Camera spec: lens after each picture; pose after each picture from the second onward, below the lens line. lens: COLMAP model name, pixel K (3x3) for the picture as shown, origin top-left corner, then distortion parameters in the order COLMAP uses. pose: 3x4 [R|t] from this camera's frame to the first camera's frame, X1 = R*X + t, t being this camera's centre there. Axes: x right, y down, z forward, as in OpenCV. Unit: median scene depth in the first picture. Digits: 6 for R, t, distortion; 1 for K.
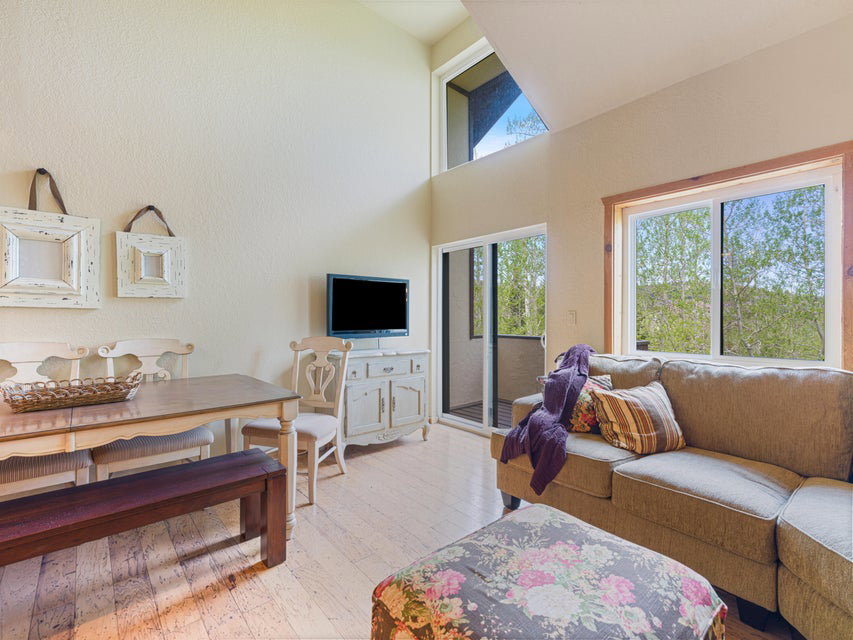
lens RADIAL K [[390.3, 0, 426.6], [0, 390.3, 319.2], [0, 0, 1]] dist [0.000750, 0.000458]
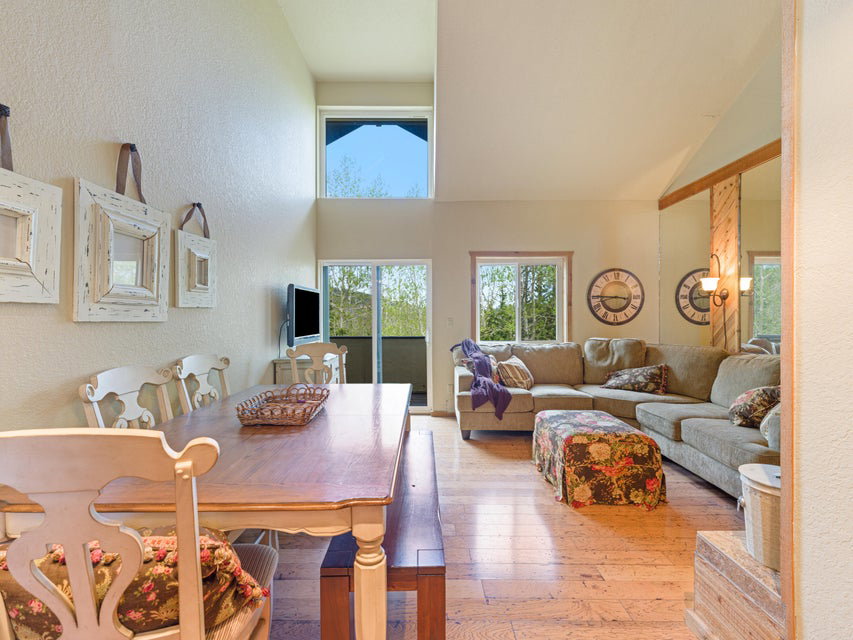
lens RADIAL K [[390.3, 0, 426.6], [0, 390.3, 319.2], [0, 0, 1]] dist [0.000750, 0.000458]
pose [[0.655546, -0.009352, 0.755097, -1.106110], [0.008274, 0.999952, 0.005202, -0.031949], [-0.755110, 0.002838, 0.655592, 0.041172]]
